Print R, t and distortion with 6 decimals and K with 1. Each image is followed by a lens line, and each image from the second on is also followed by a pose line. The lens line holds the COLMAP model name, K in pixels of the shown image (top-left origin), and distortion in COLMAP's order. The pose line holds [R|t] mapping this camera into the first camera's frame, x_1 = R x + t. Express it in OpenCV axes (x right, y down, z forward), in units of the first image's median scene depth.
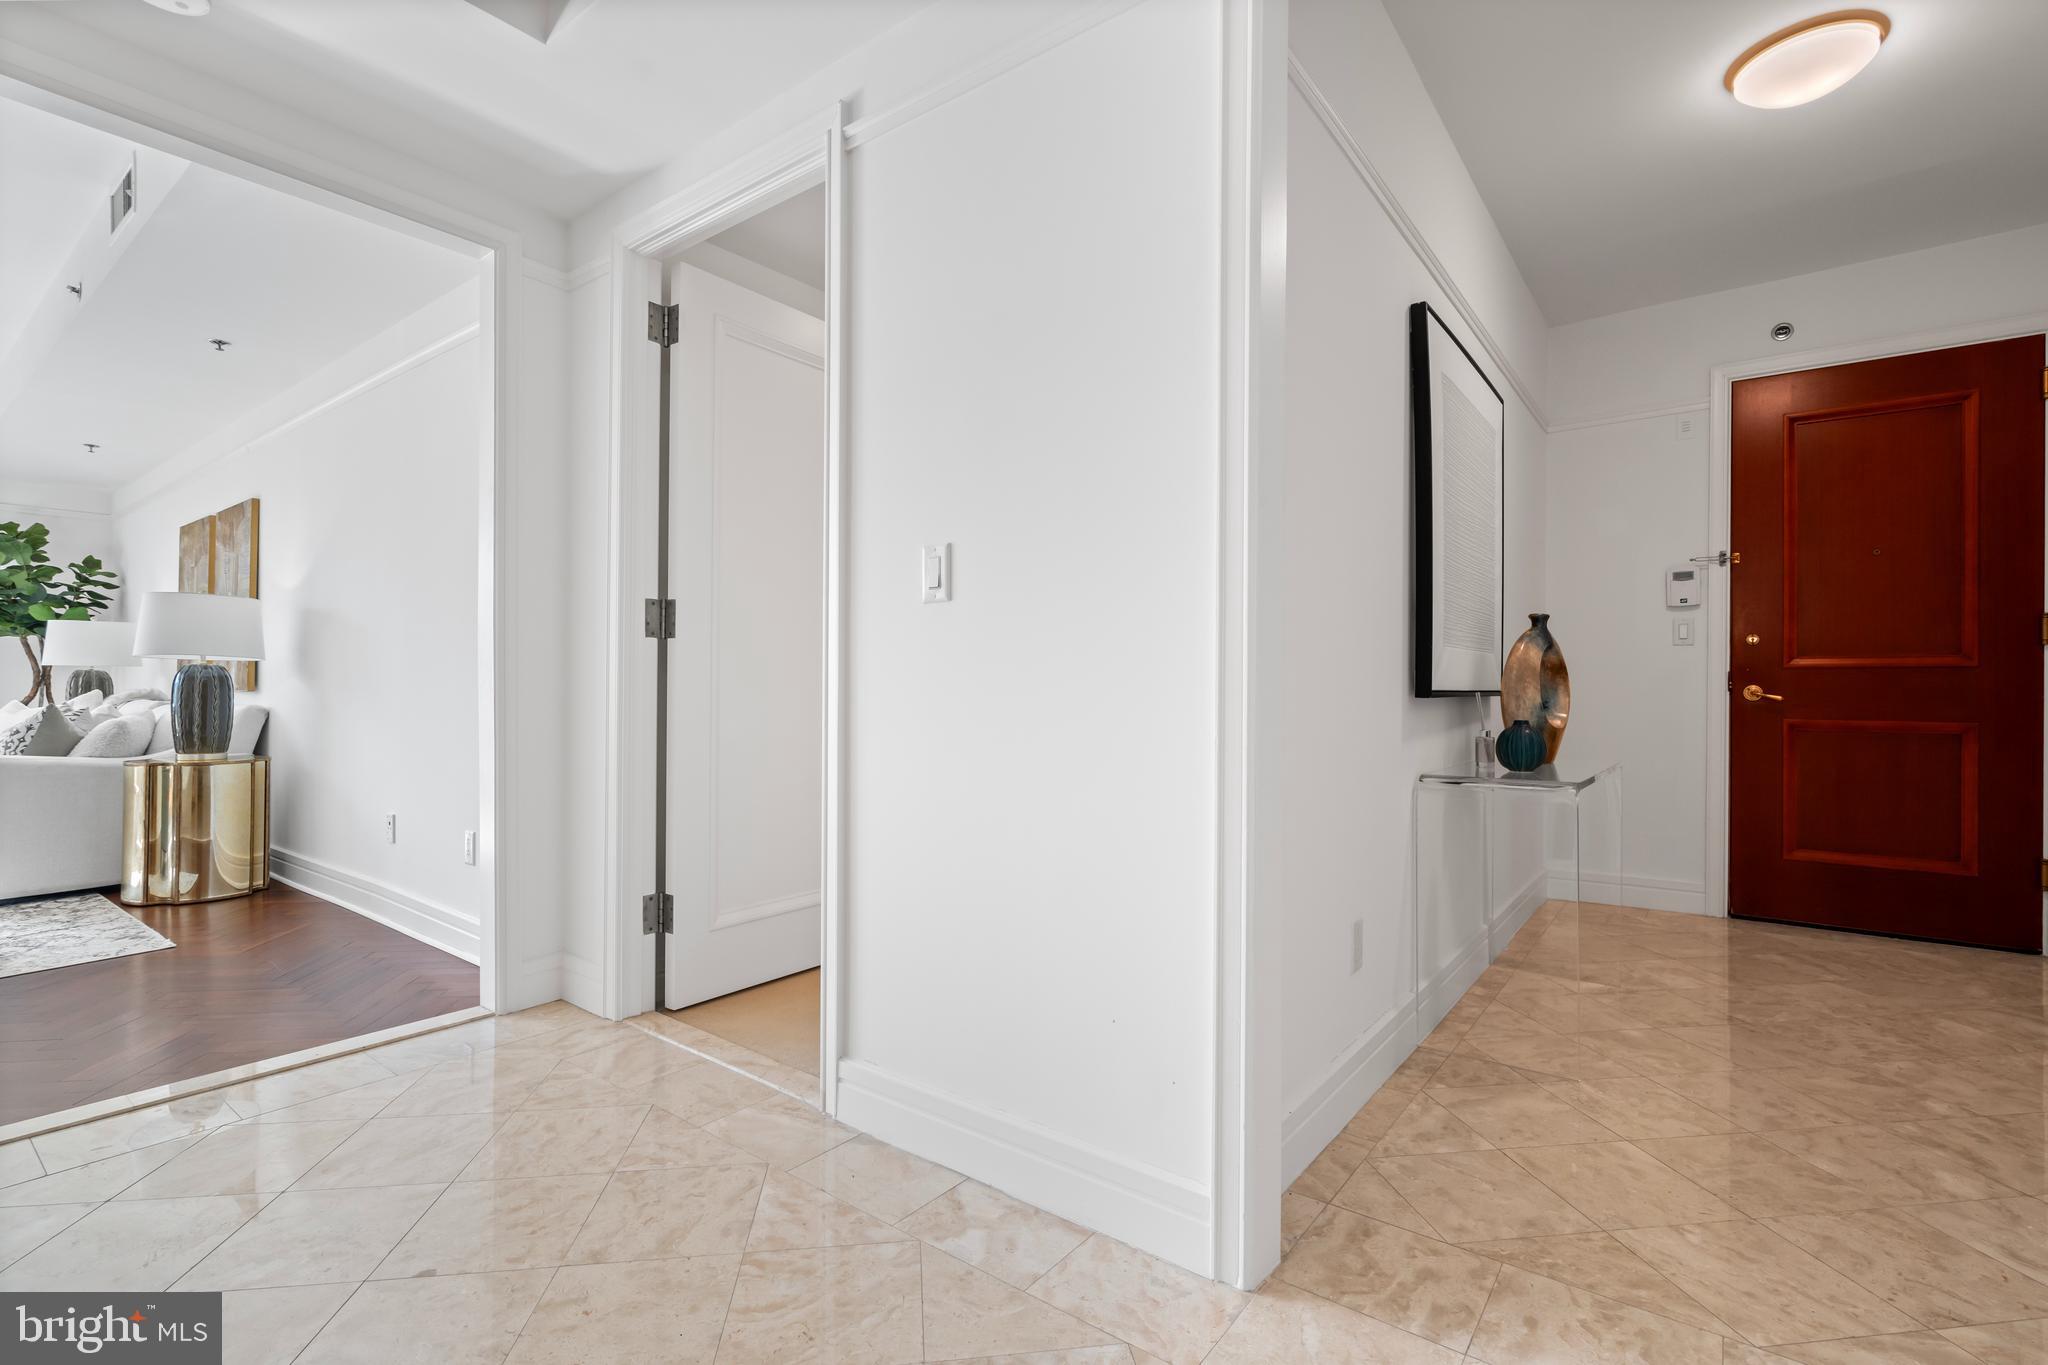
lens RADIAL K [[934.7, 0, 1024.0], [0, 934.7, 676.0], [0, 0, 1]] dist [-0.001045, 0.000000]
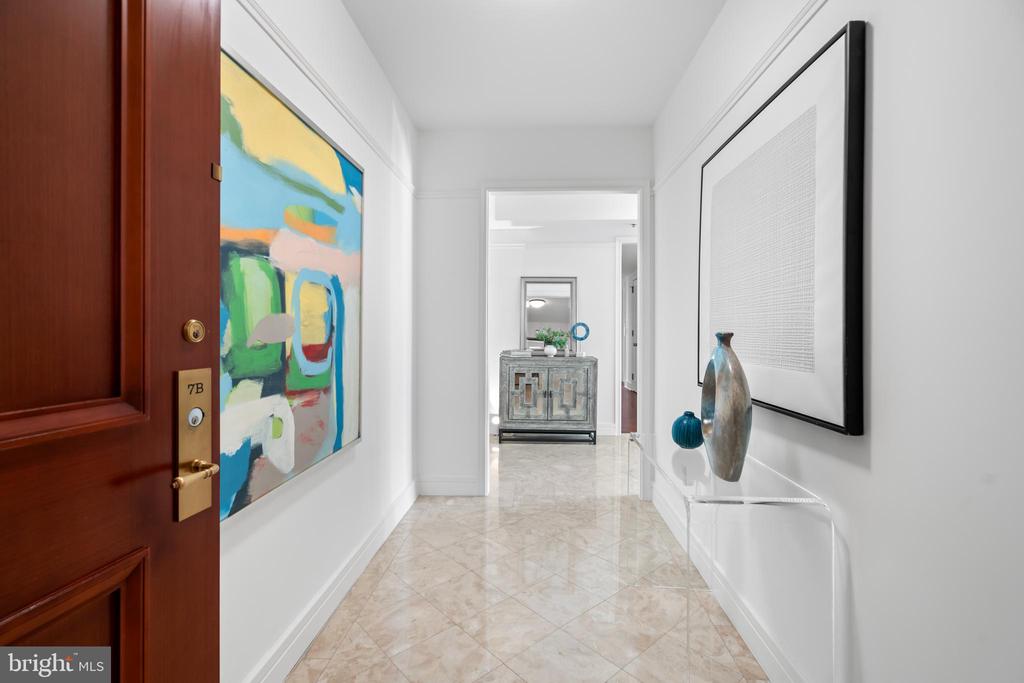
lens RADIAL K [[467.4, 0, 512.6], [0, 467.4, 335.2], [0, 0, 1]] dist [-0.001045, 0.000000]
pose [[-0.824580, 0.001245, -0.565744, 1.382955], [-0.002565, 0.999979, 0.005940, -0.086776], [0.565740, 0.006349, -0.824559, 1.719900]]
